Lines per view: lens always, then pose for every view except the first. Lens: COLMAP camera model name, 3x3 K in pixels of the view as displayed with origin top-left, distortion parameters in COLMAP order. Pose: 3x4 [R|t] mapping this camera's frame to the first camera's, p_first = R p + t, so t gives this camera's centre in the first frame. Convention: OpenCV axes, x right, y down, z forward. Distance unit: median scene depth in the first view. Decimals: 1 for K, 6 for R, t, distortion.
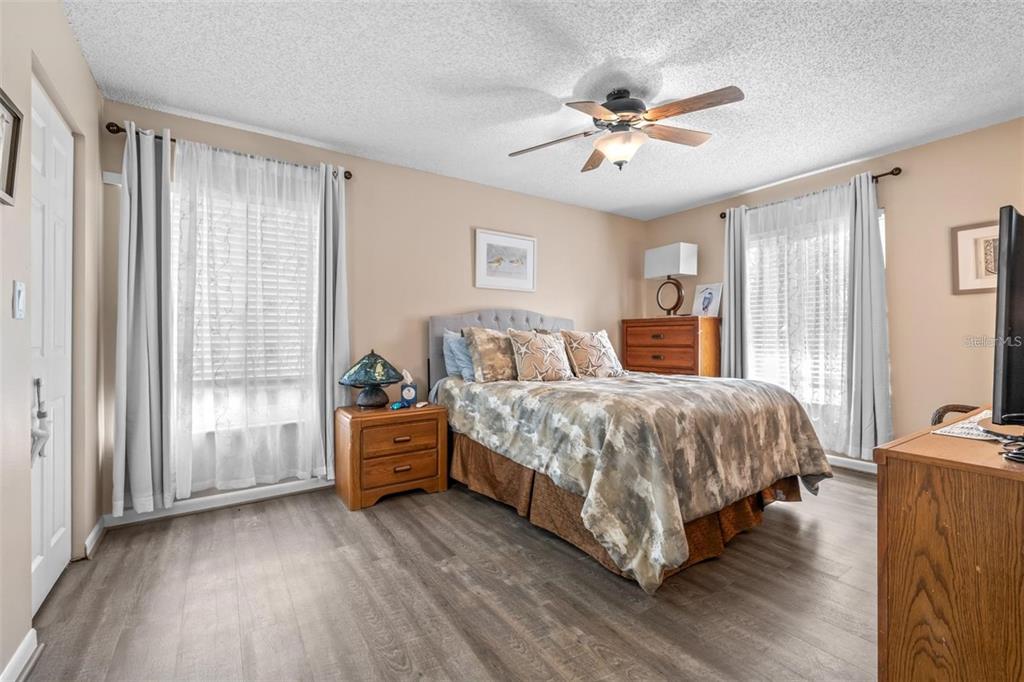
lens RADIAL K [[447.5, 0, 542.7], [0, 447.5, 336.8], [0, 0, 1]] dist [0.004363, -0.001049]
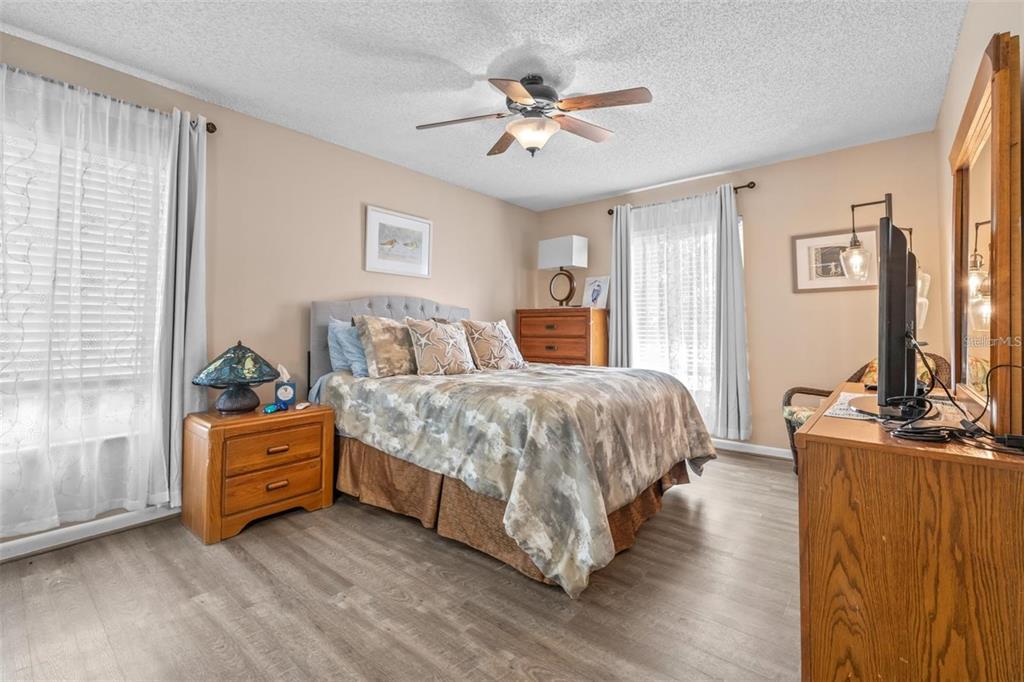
lens RADIAL K [[447.5, 0, 524.3], [0, 447.5, 312.1], [0, 0, 1]] dist [0.004363, -0.001049]
pose [[0.965188, 0.015039, 0.261125, -0.099200], [-0.006347, 0.999398, -0.034102, 0.000343], [-0.261481, 0.031257, 0.964702, 0.075776]]
